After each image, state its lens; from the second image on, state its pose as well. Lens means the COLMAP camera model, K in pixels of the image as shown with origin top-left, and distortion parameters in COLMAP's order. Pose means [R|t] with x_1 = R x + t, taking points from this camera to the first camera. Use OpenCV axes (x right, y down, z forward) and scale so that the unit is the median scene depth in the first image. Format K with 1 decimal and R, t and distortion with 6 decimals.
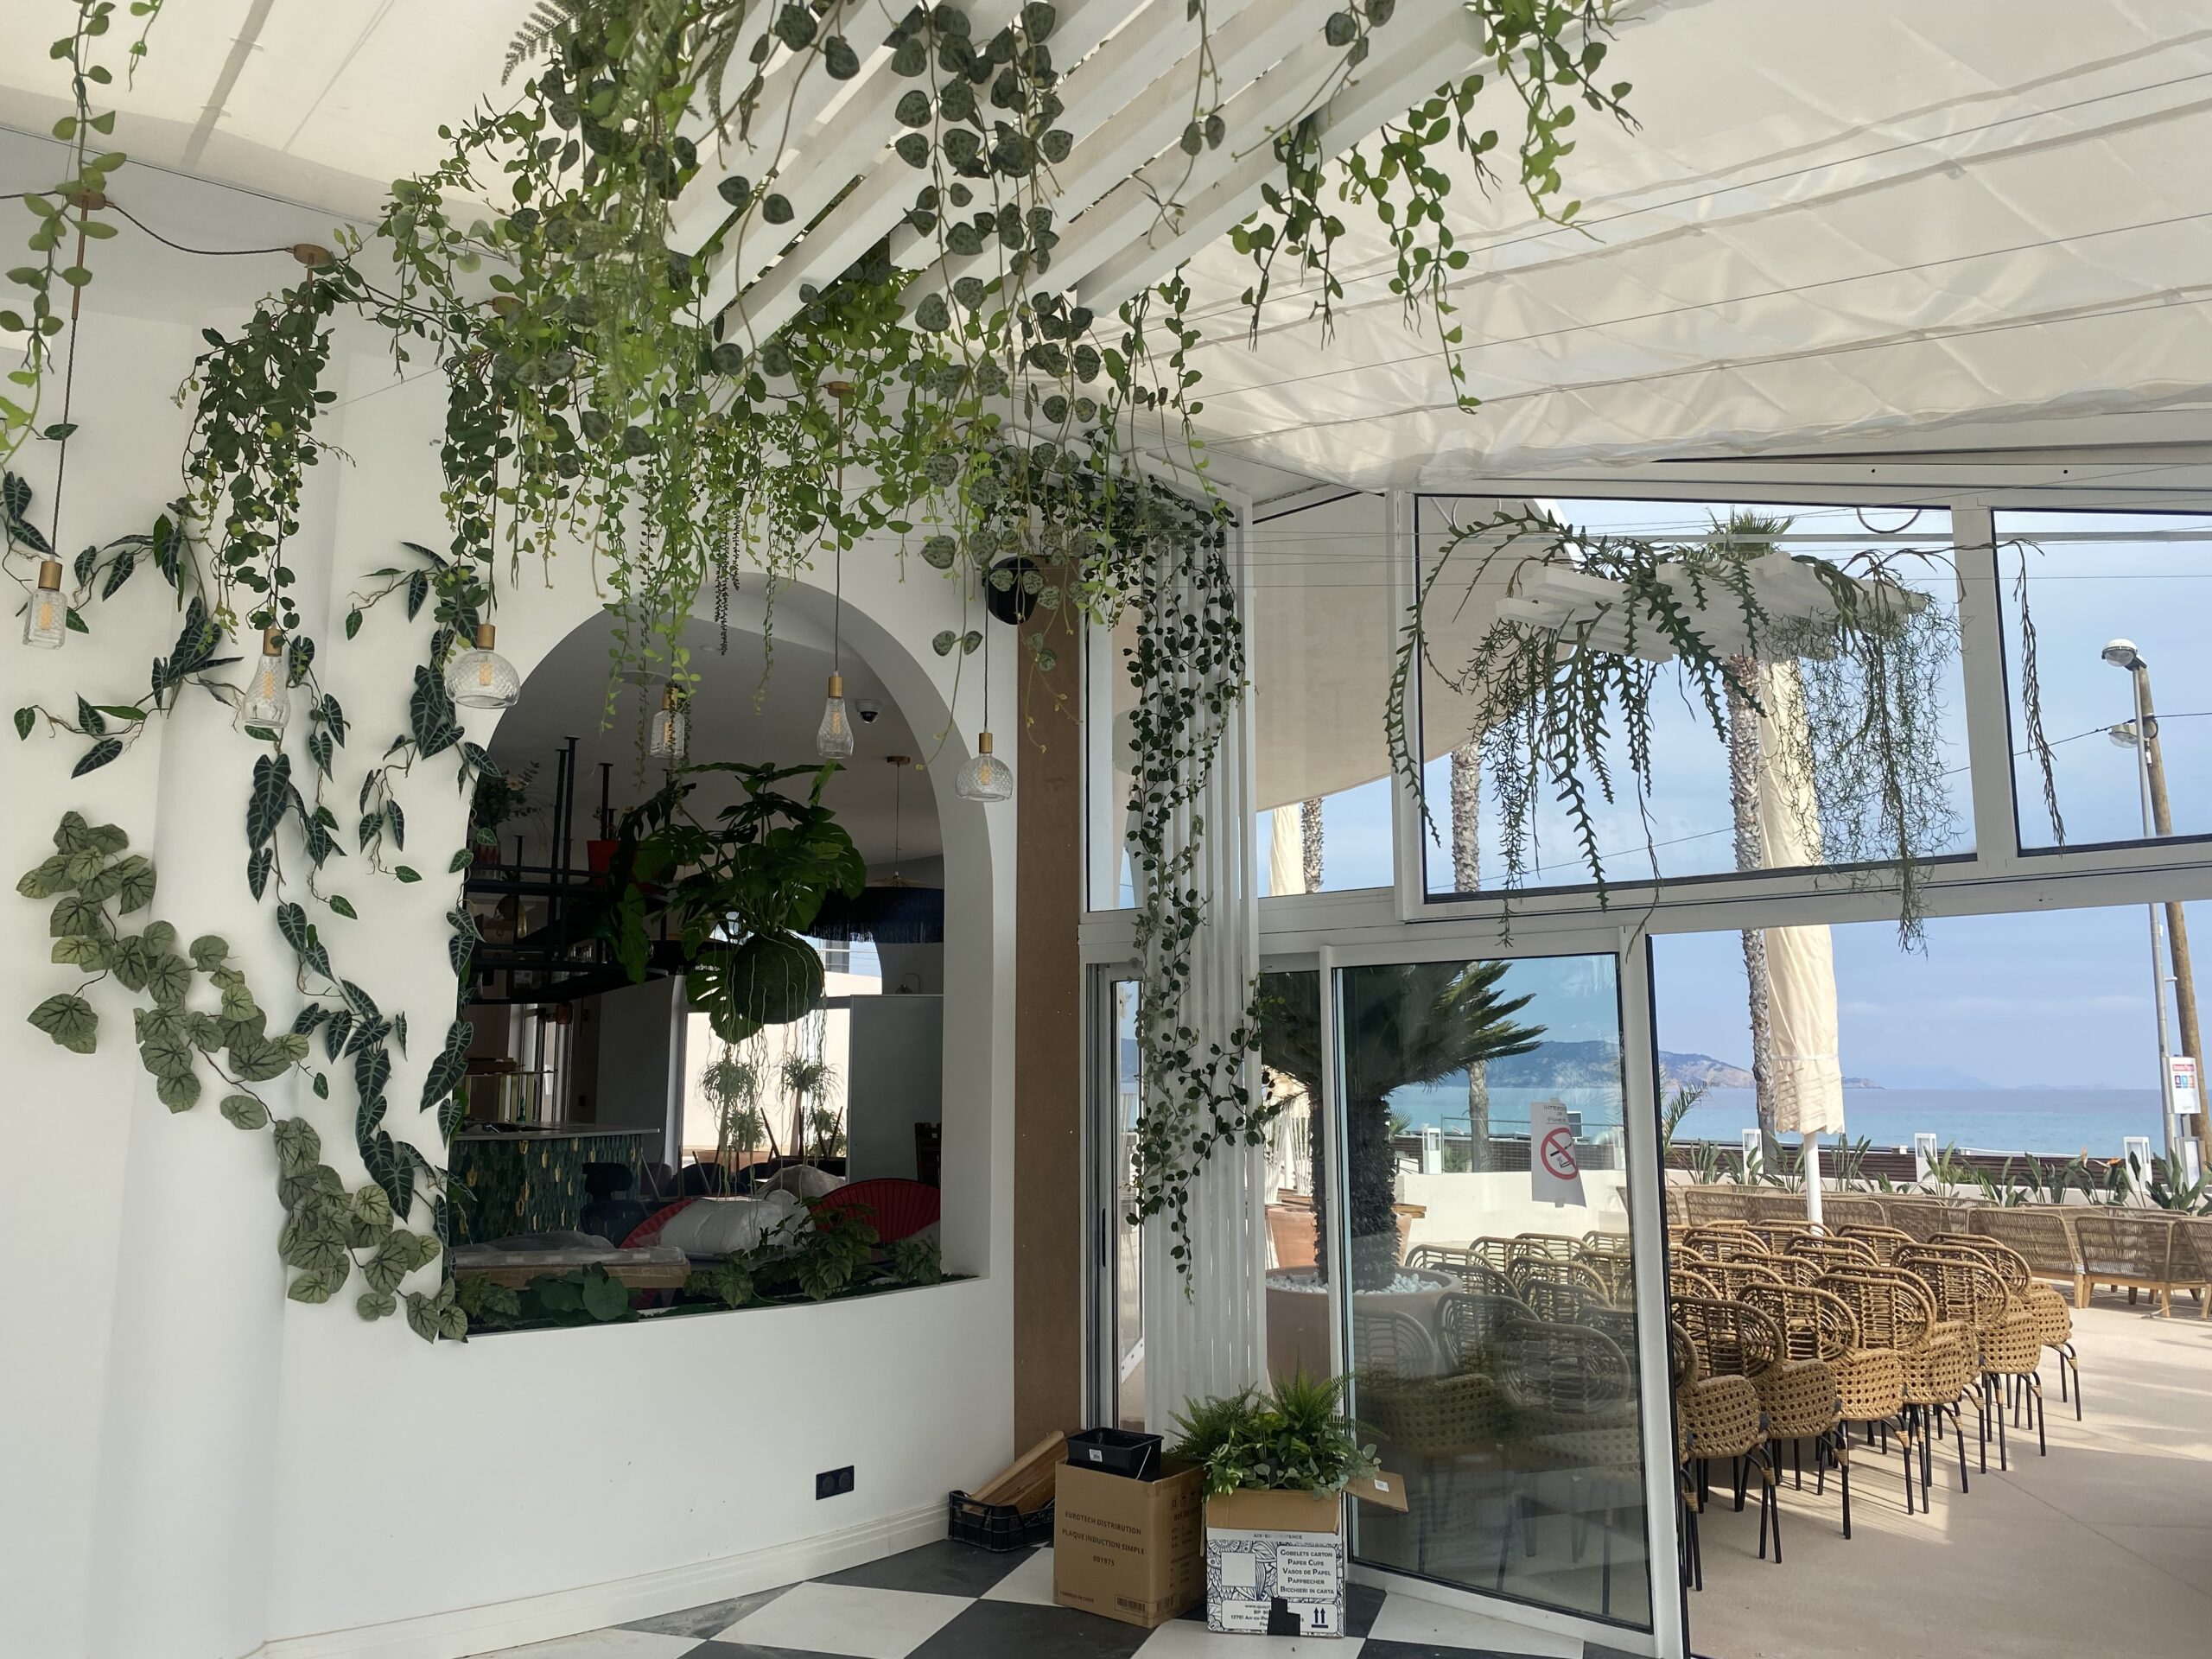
lens RADIAL K [[1686.6, 0, 1094.8], [0, 1686.6, 824.0], [0, 0, 1]] dist [0.095693, -0.137284]
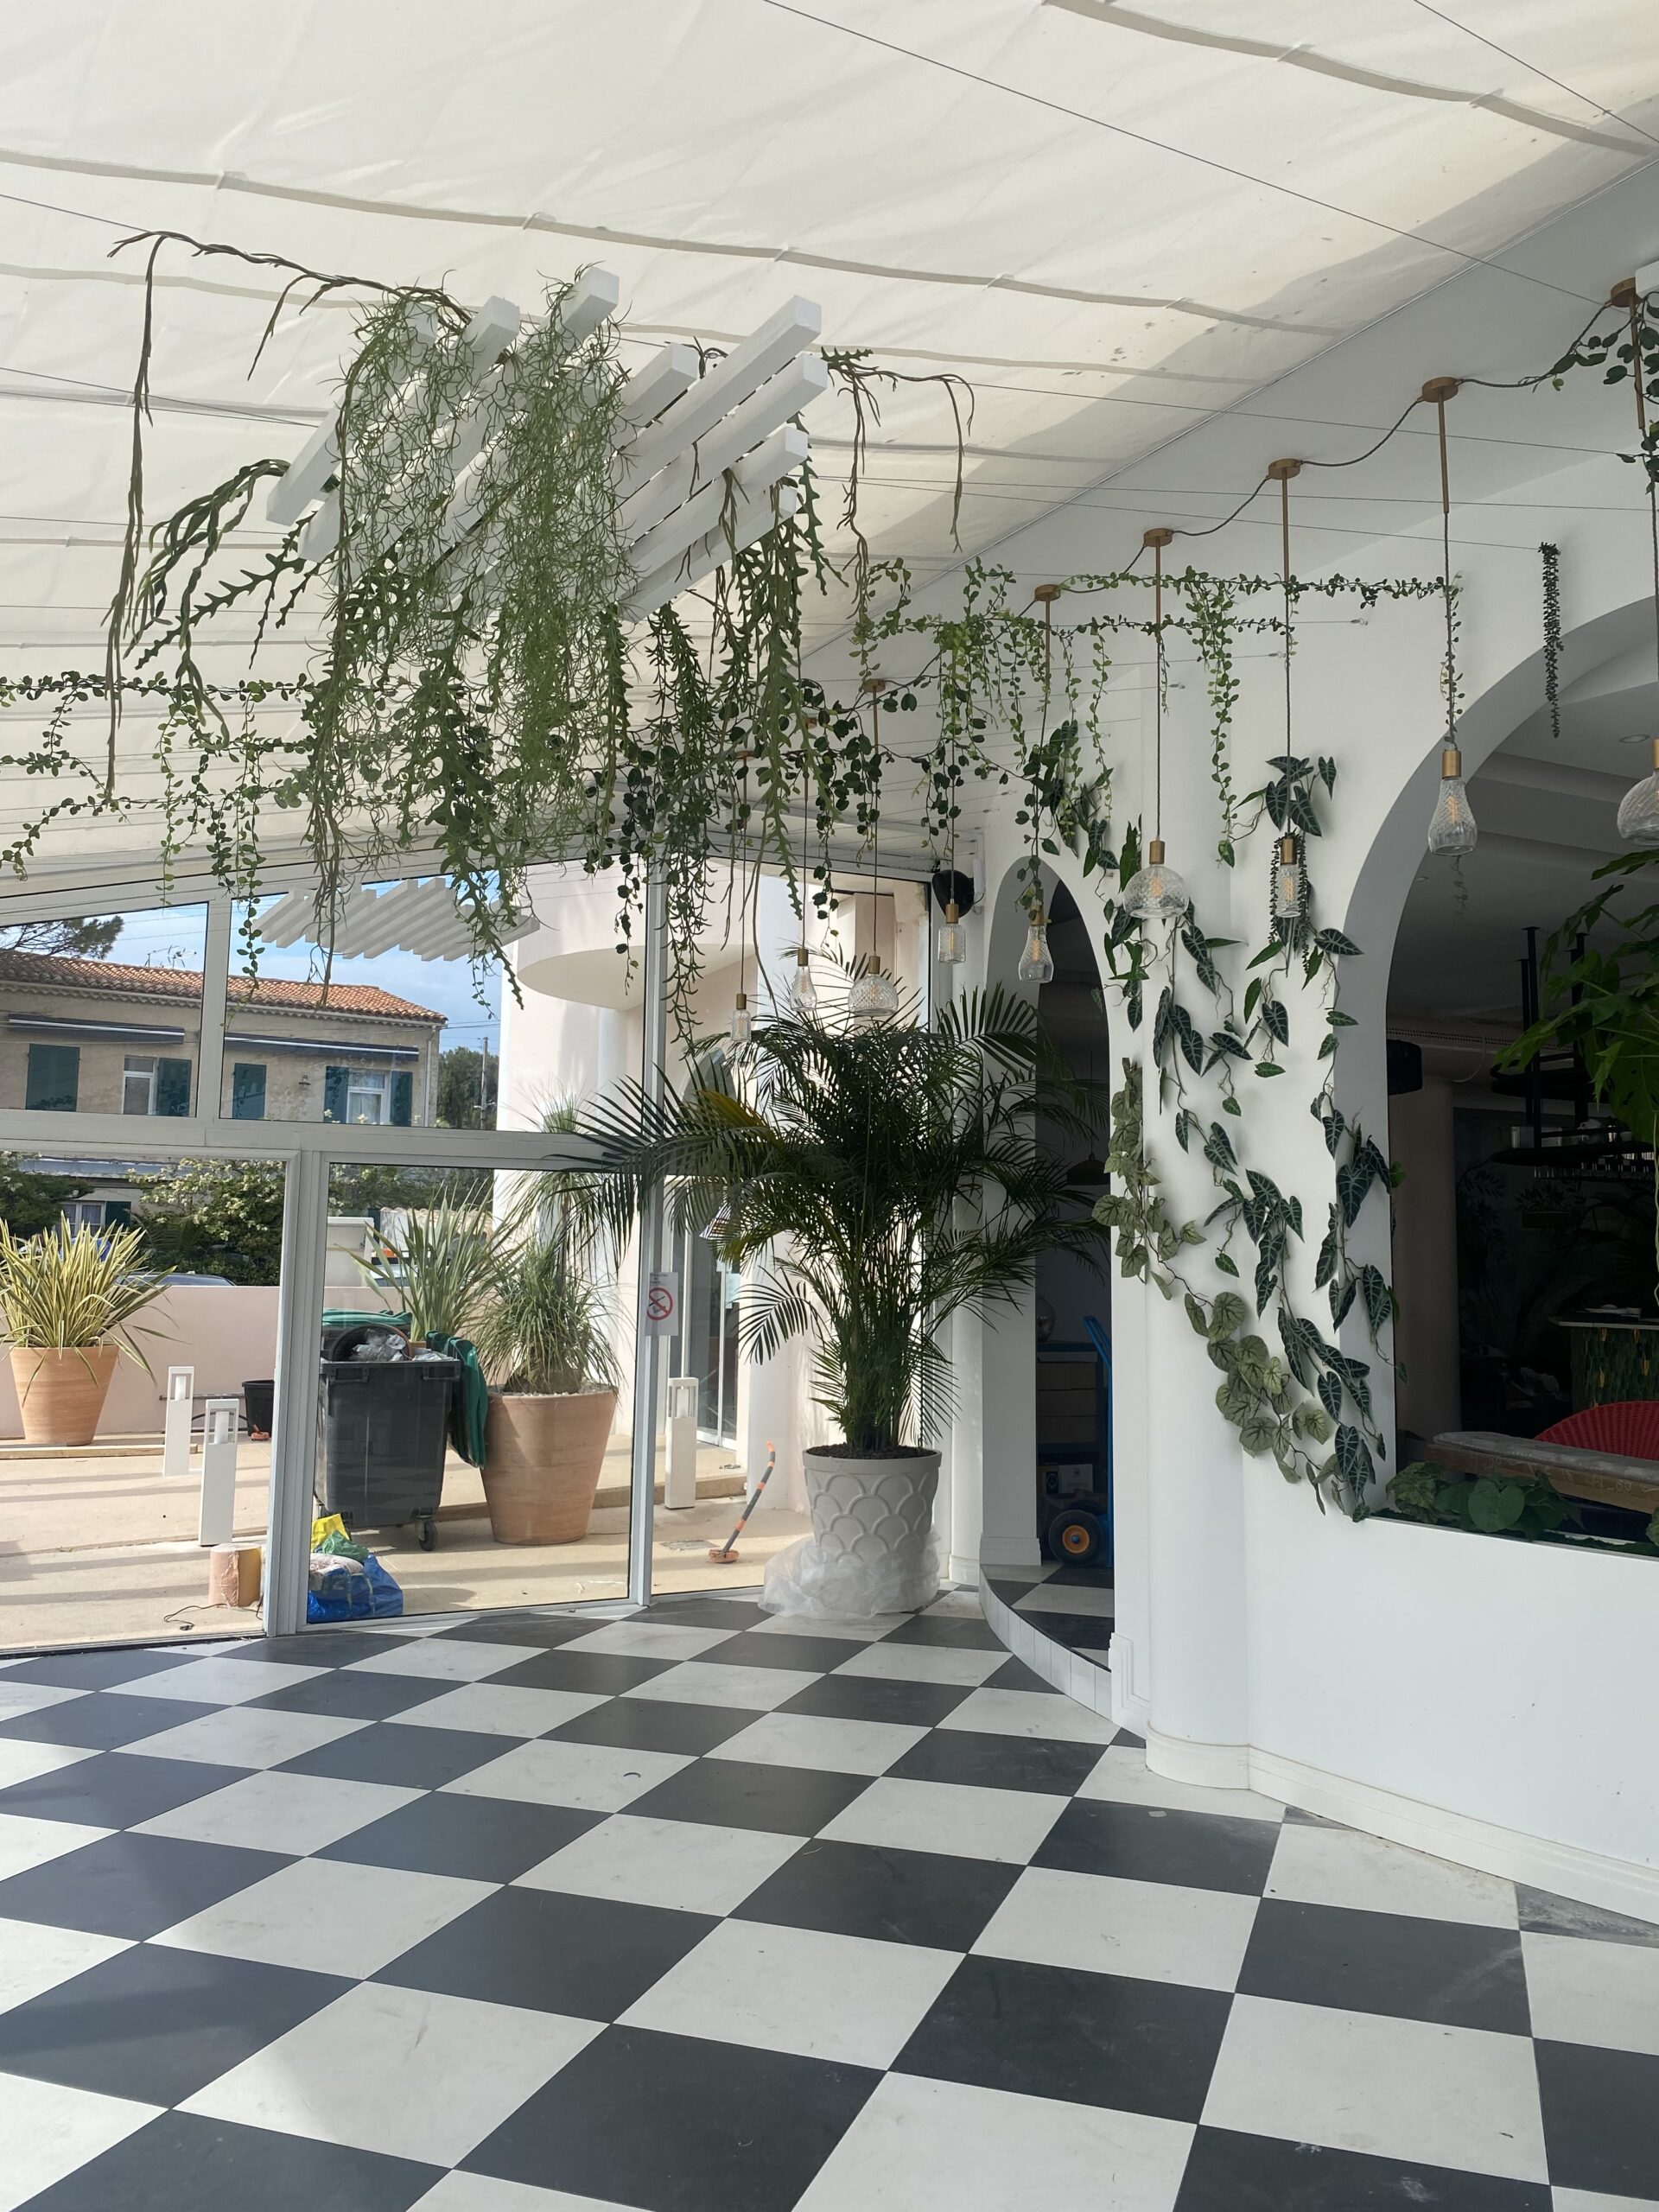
lens RADIAL K [[1680.9, 0, 833.3], [0, 1680.9, 1091.8], [0, 0, 1]] dist [0.122471, -0.232404]
pose [[-0.036903, -0.103241, -0.993972, 0.533032], [0.140625, 0.984215, -0.107449, 0.096122], [0.989375, -0.143743, -0.021802, 0.607465]]
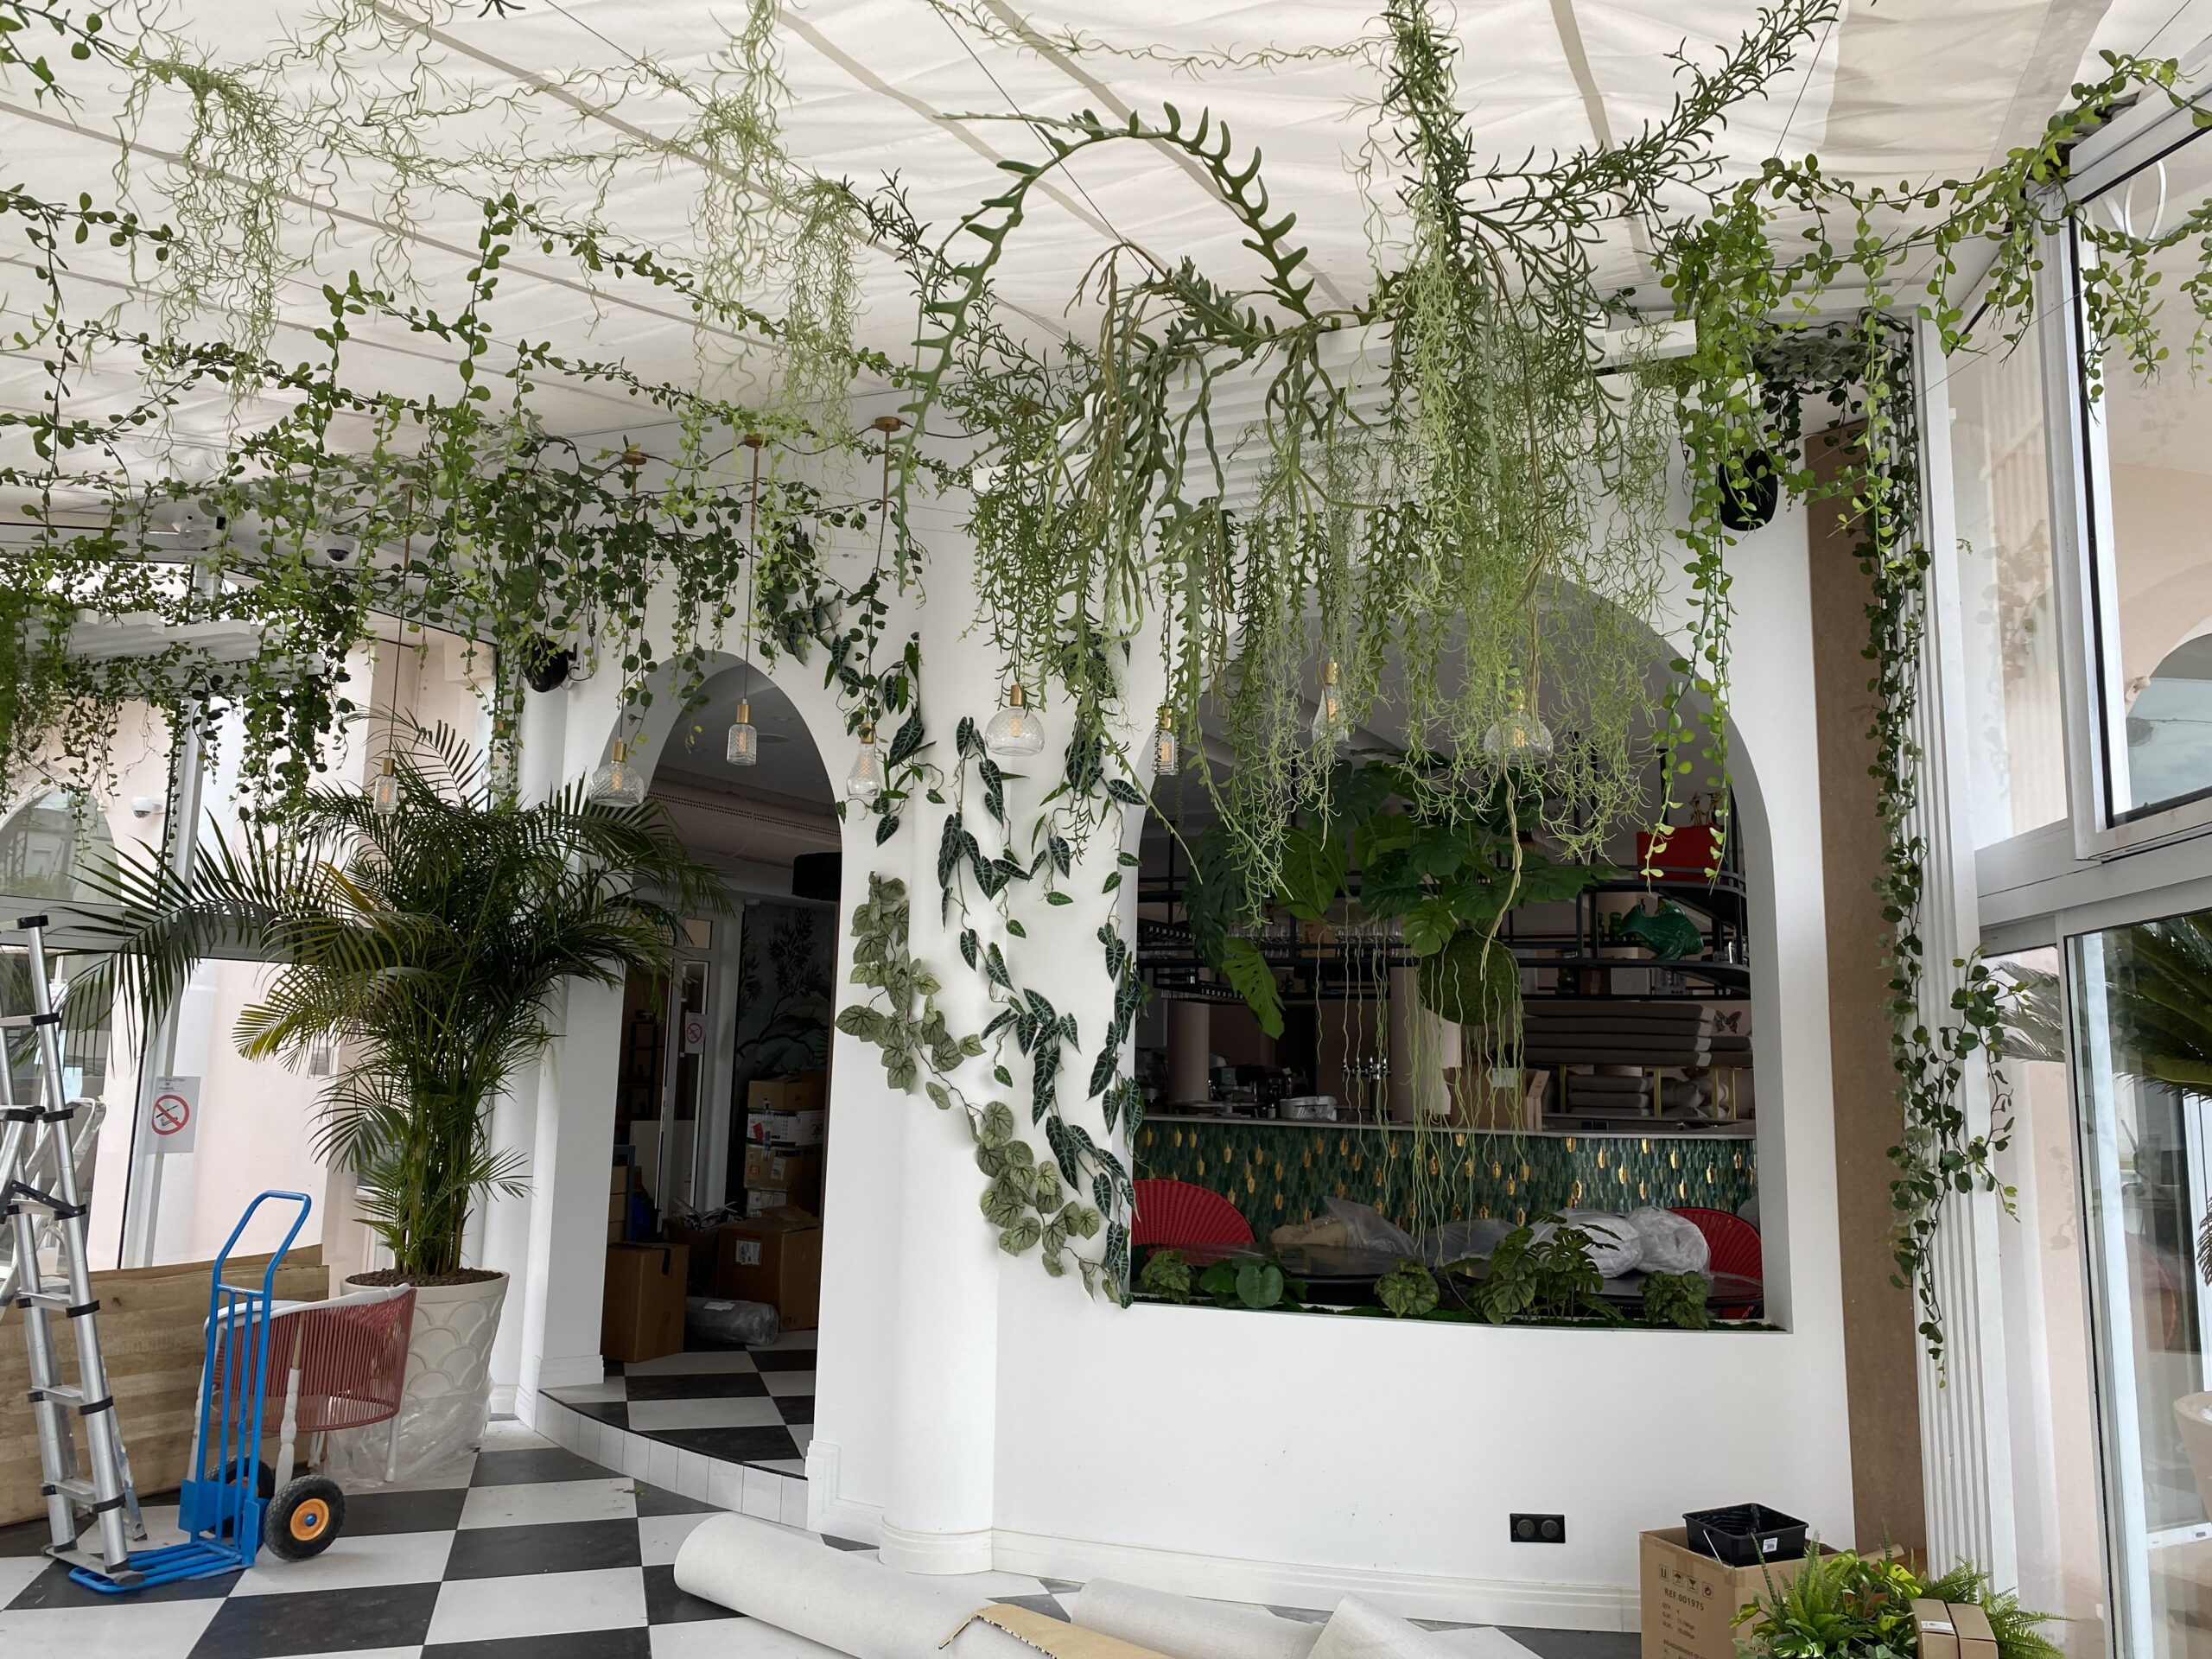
lens RADIAL K [[1659.3, 0, 1131.4], [0, 1659.3, 805.8], [0, 0, 1]] dist [0.044935, -0.002557]
pose [[0.571197, -0.113467, -0.812932, 0.460046], [0.105573, 0.992329, -0.064328, 0.036397], [0.813995, -0.049080, 0.578795, 0.305777]]
